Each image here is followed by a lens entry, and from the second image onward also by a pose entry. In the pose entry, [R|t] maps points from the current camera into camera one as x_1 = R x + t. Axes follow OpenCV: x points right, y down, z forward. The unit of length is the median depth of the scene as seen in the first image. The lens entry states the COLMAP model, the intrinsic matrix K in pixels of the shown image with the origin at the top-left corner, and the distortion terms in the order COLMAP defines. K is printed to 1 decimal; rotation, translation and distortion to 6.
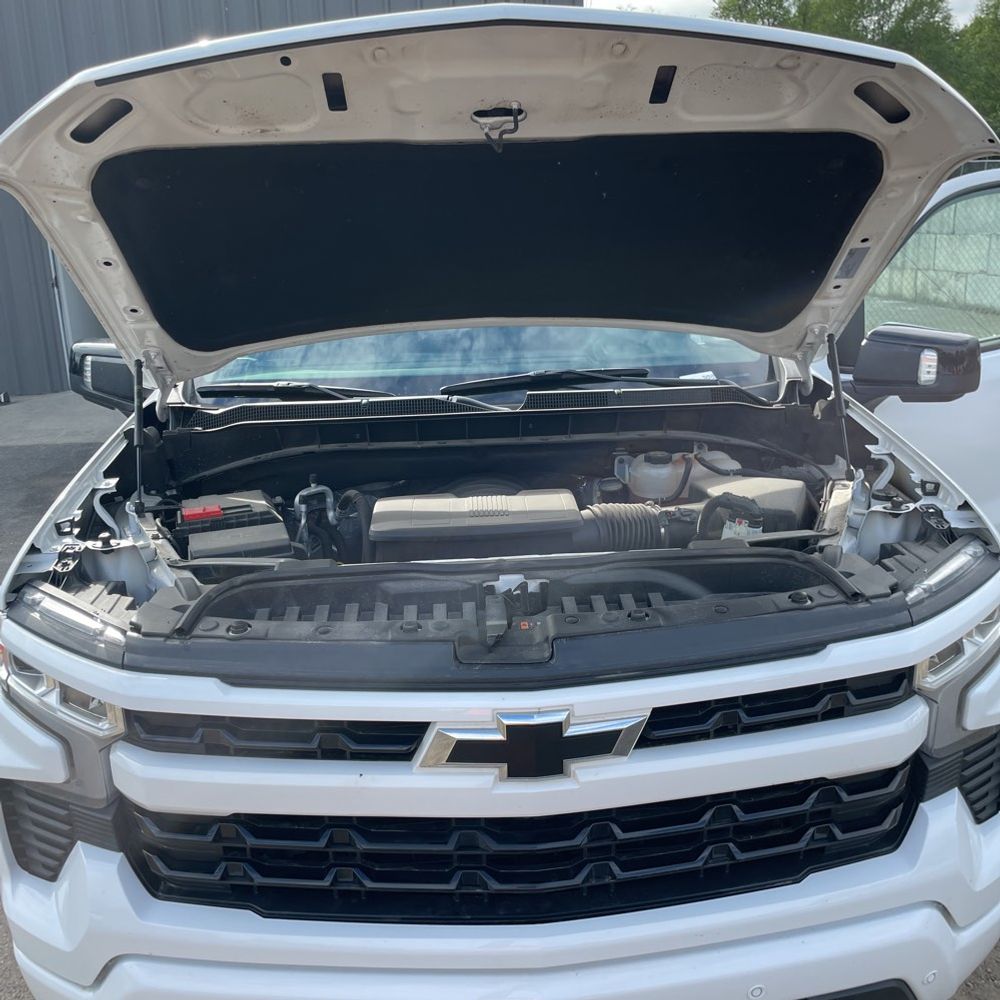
lens RADIAL K [[997.3, 0, 484.8], [0, 997.3, 511.8], [0, 0, 1]] dist [0.108807, -0.145936]
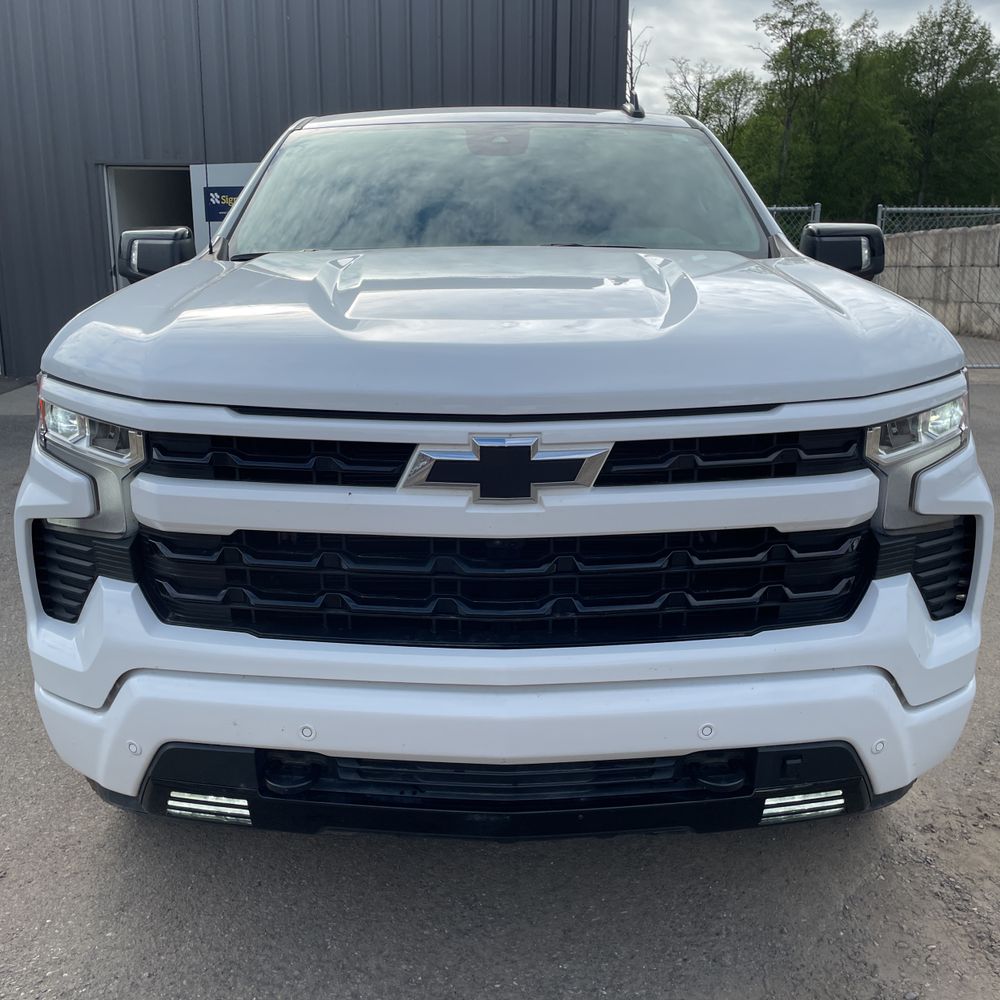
lens RADIAL K [[1002.0, 0, 470.6], [0, 1002.0, 513.1], [0, 0, 1]] dist [0.111488, -0.146044]
pose [[0.997650, 0.041990, -0.054148, 0.064444], [-0.044901, 0.997546, -0.053726, 0.301616], [0.051759, 0.056031, 0.997086, -0.092068]]
